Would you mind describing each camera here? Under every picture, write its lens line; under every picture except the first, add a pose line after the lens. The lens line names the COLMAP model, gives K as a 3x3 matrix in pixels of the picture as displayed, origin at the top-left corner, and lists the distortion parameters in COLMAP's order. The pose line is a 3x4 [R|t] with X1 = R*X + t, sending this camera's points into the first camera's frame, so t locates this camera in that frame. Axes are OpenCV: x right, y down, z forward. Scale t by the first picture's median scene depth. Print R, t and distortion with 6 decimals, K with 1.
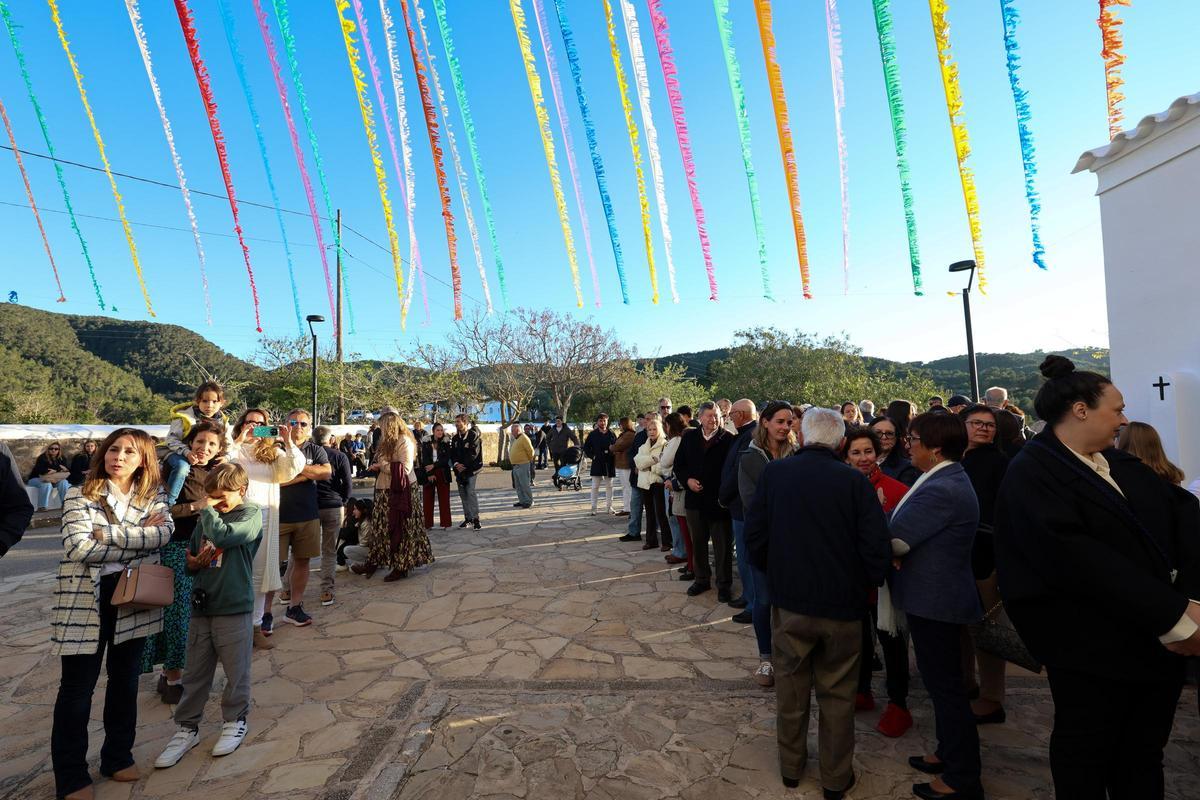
lens RADIAL K [[531.2, 0, 600.3], [0, 531.2, 419.2], [0, 0, 1]] dist [-0.033928, 0.015718]
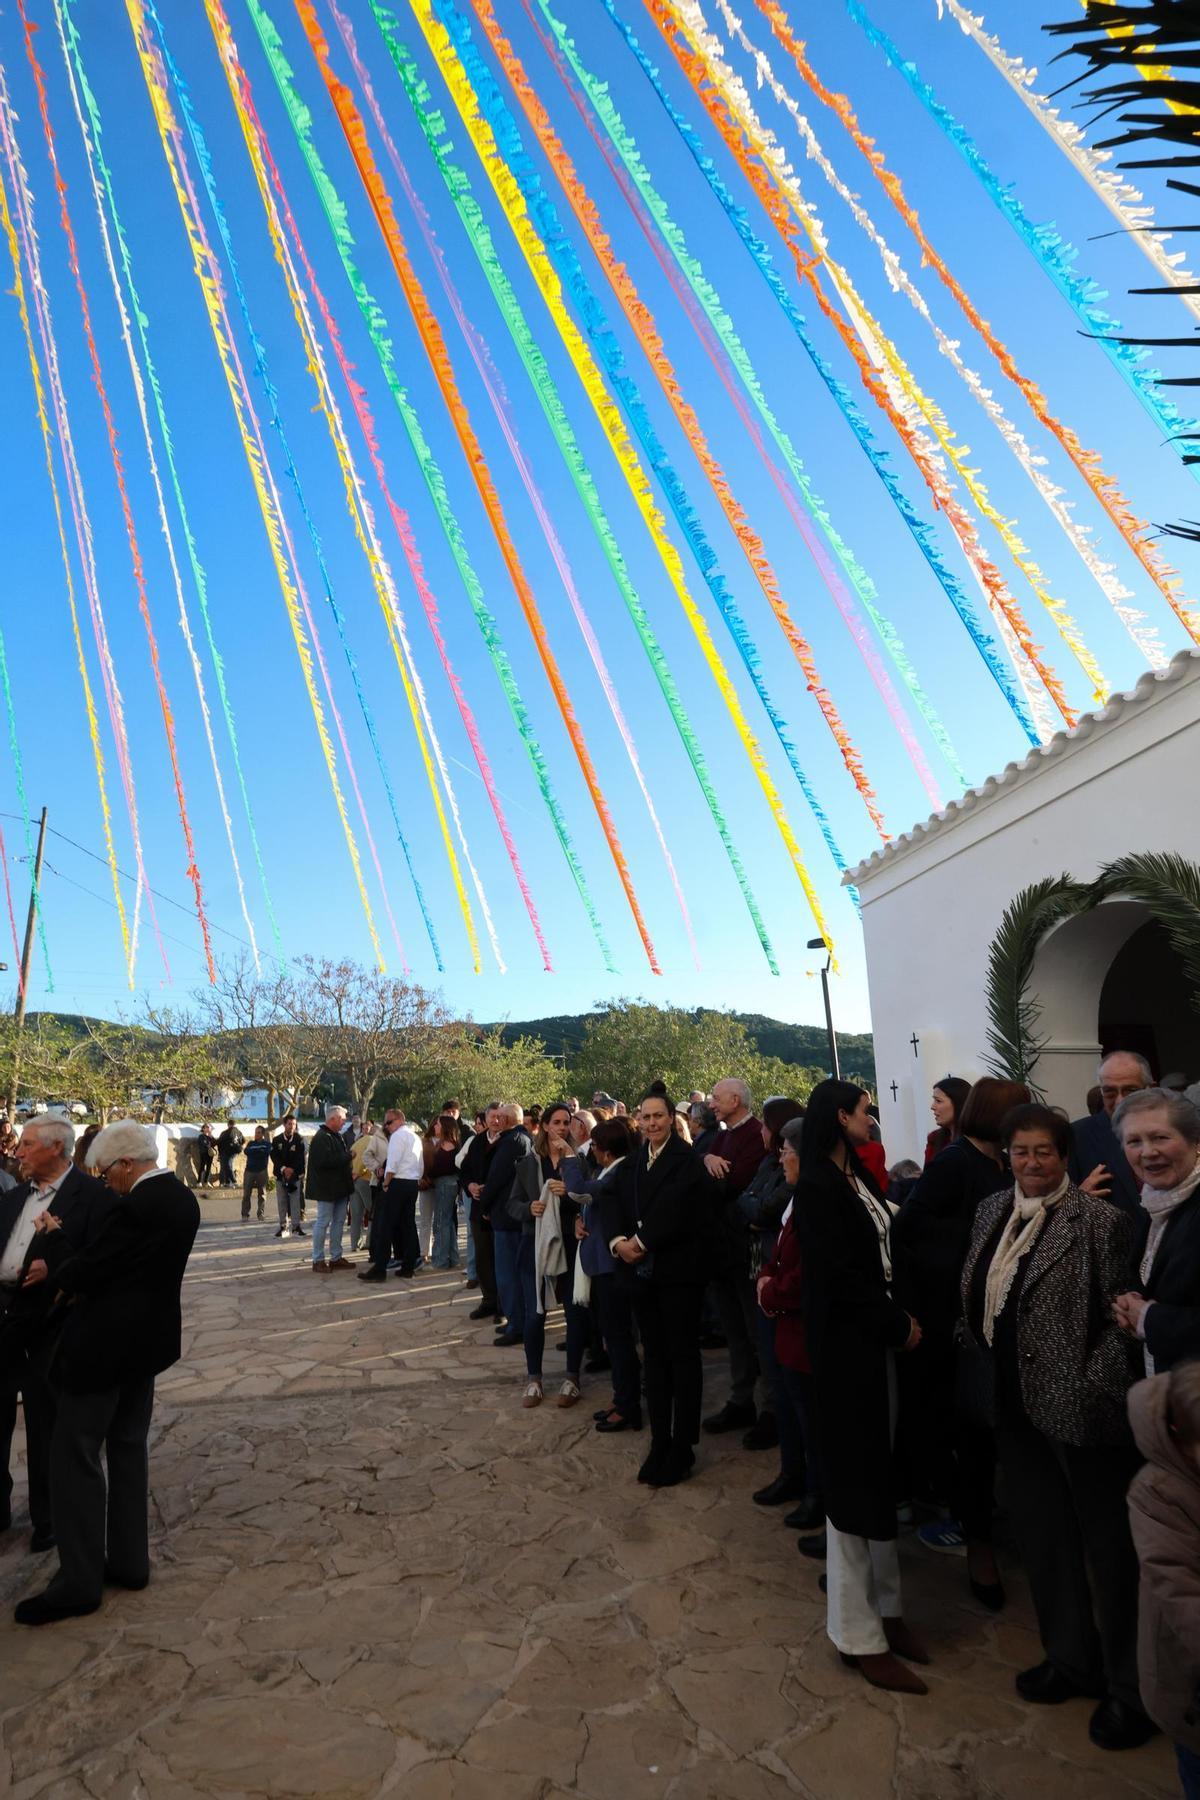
lens RADIAL K [[796.8, 0, 590.8], [0, 796.8, 949.8], [0, 0, 1]] dist [-0.033928, 0.015718]
pose [[0.981320, 0.037013, 0.188787, 0.026095], [0.002066, 0.979234, -0.202721, -0.002985], [-0.192370, 0.199324, 0.960866, -0.122827]]
